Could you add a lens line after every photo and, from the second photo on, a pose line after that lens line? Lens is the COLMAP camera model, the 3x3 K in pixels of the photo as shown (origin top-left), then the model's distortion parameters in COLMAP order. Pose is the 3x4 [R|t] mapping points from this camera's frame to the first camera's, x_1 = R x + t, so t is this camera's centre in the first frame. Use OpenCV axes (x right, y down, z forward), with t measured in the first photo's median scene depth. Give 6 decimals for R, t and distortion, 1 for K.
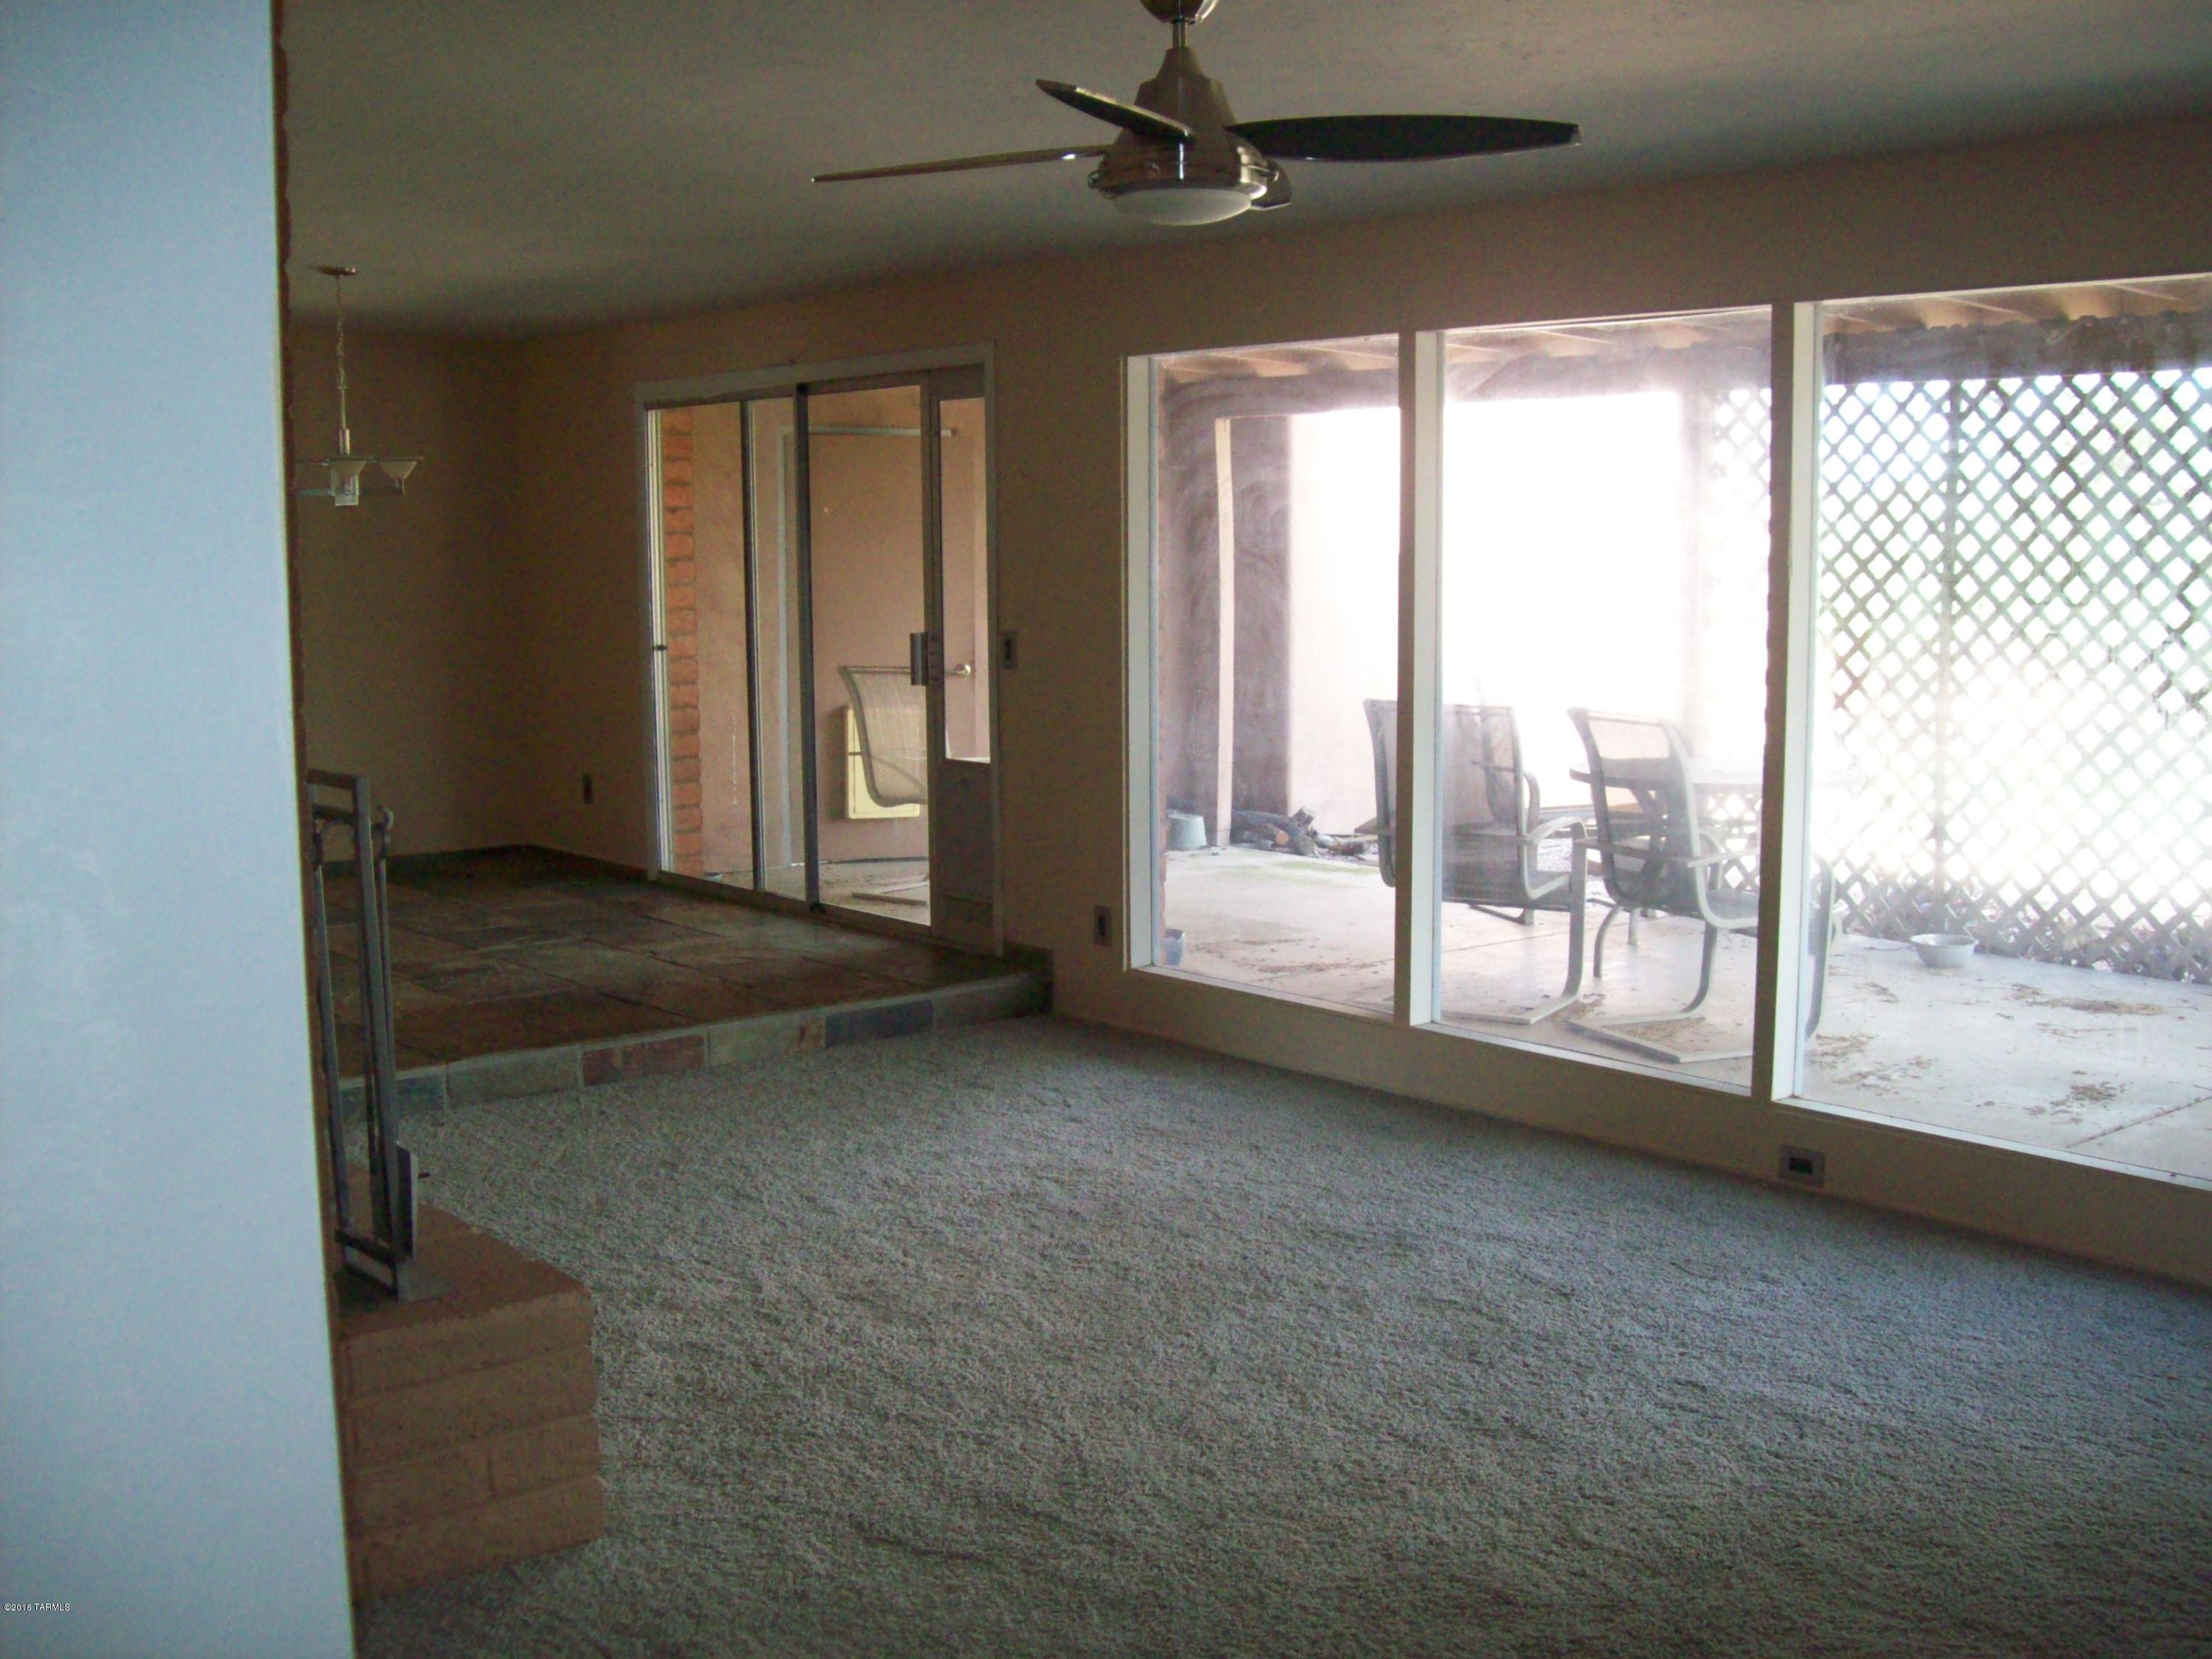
lens RADIAL K [[2426.6, 0, 1108.1], [0, 2426.6, 832.2], [0, 0, 1]] dist [-0.122671, 0.000000]
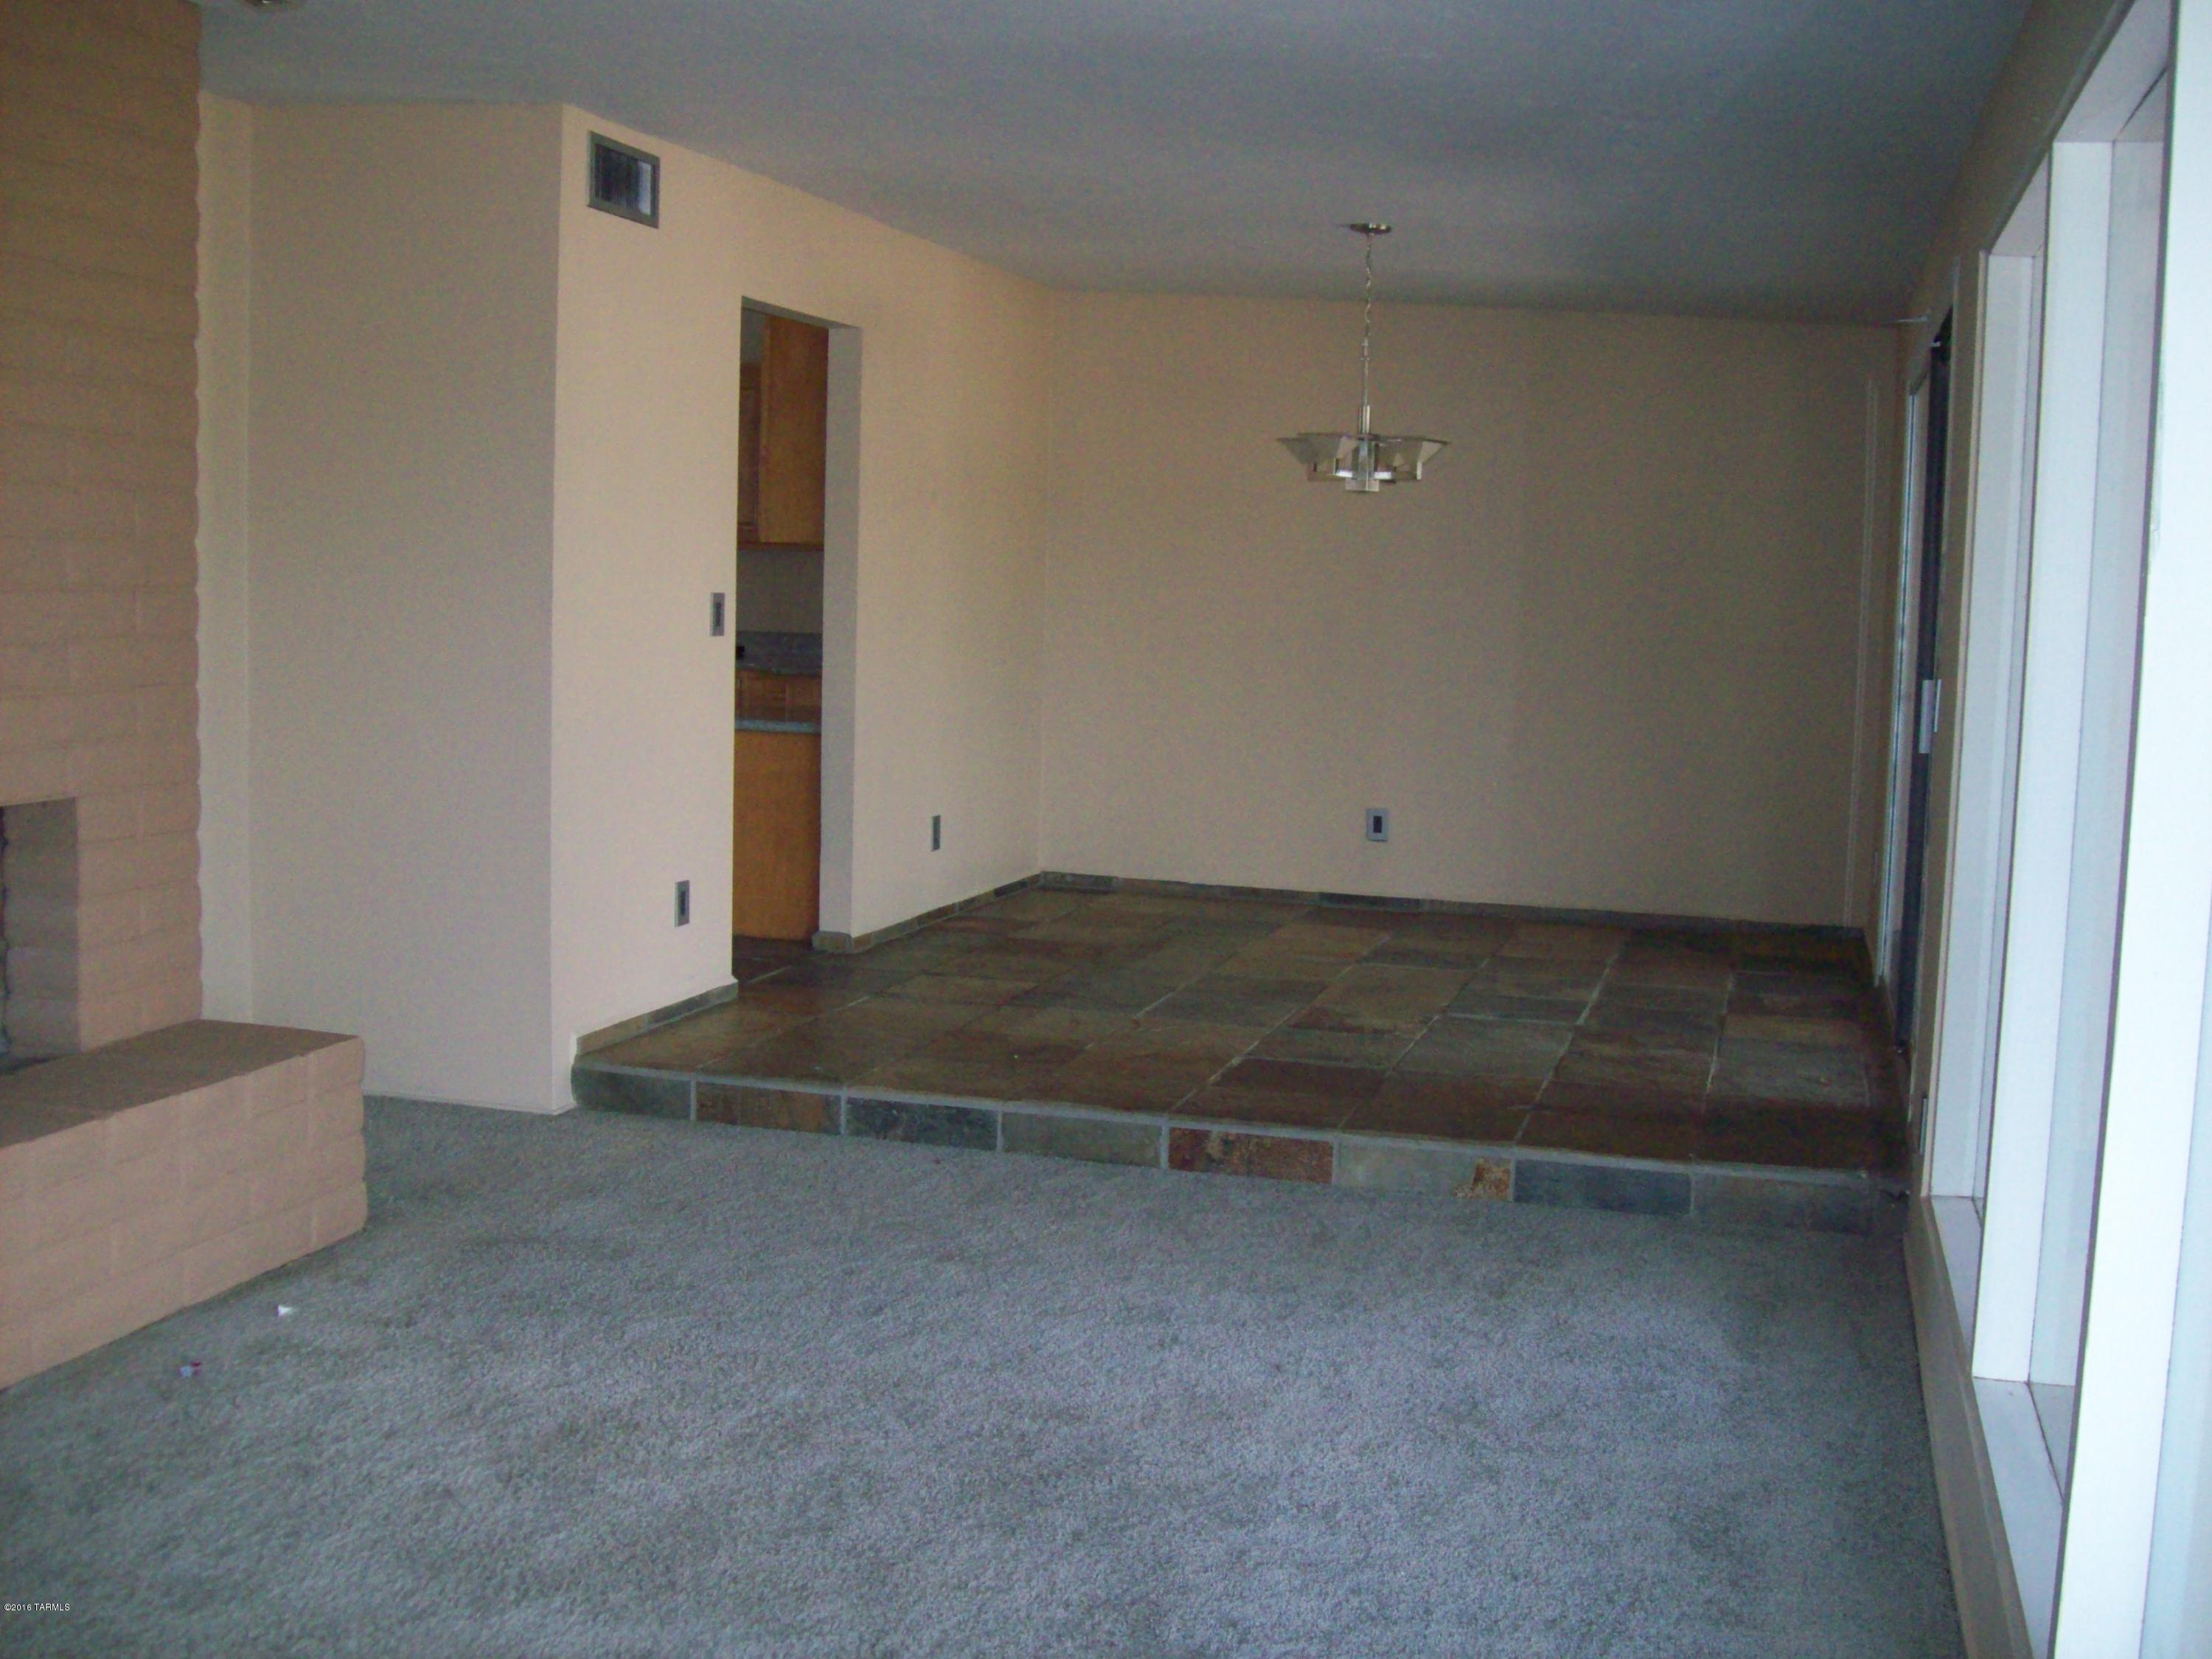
lens RADIAL K [[2426.6, 0, 1111.1], [0, 2426.6, 835.3], [0, 0, 1]] dist [-0.122671, 0.000000]
pose [[0.541844, 0.112720, -0.832886, 0.456821], [-0.130572, 0.990224, 0.049068, -0.047569], [0.830275, 0.082164, 0.551265, 0.501127]]
